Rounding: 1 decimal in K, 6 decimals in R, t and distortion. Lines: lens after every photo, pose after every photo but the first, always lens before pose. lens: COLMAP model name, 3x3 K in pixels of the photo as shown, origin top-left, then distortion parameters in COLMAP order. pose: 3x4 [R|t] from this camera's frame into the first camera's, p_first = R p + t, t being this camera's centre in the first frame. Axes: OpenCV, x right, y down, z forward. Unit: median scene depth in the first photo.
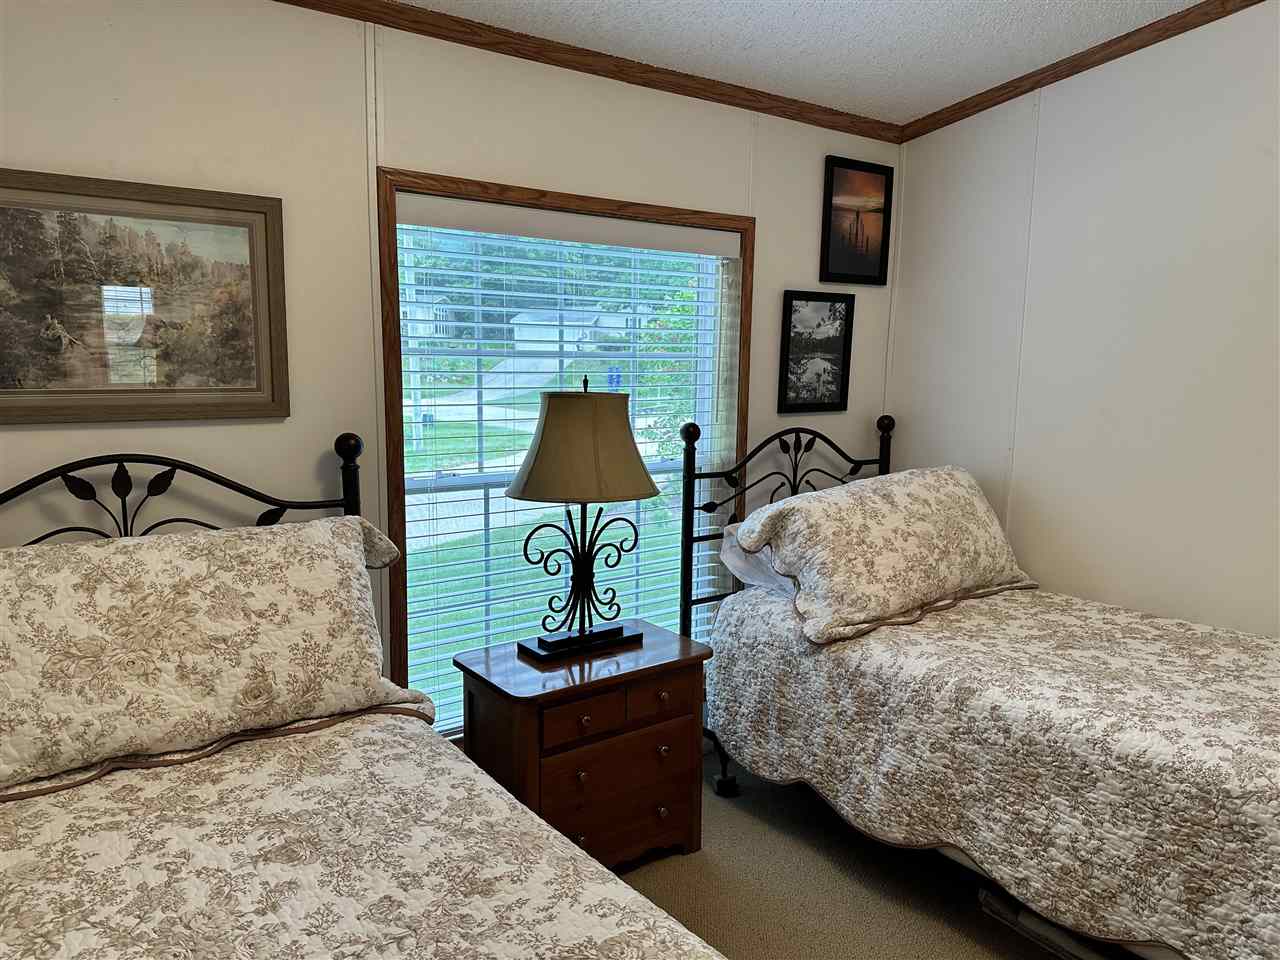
lens RADIAL K [[895.8, 0, 632.3], [0, 895.8, 482.7], [0, 0, 1]] dist [0.020857, -0.021960]
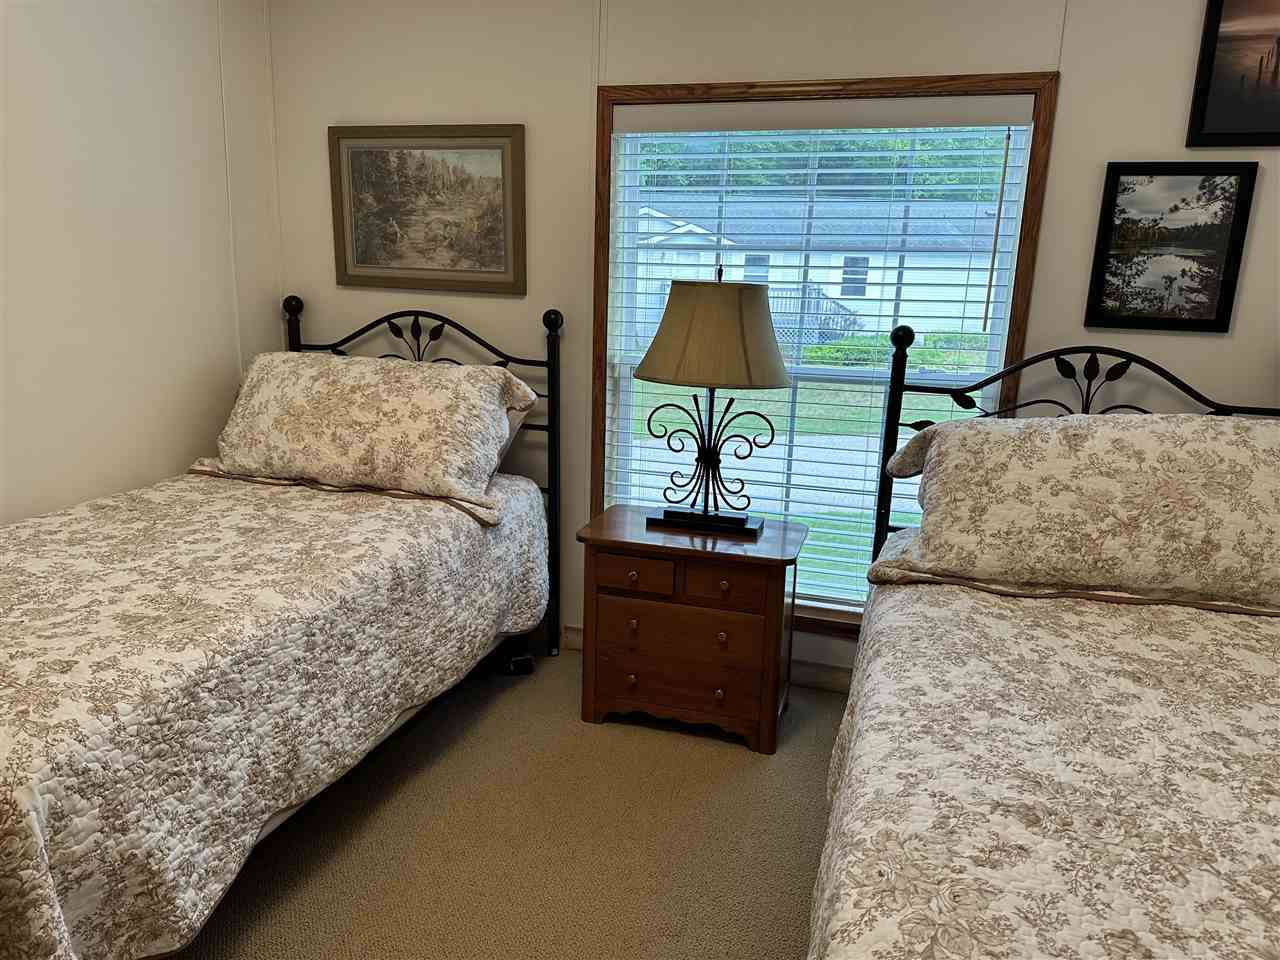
lens RADIAL K [[889.1, 0, 640.0], [0, 889.1, 480.0], [0, 0, 1]] dist [0.104392, -0.131541]
pose [[0.608722, 0.187238, -0.770973, 0.739857], [-0.132099, 0.982108, 0.134215, -0.002815], [0.782309, 0.020145, 0.622565, 0.286017]]
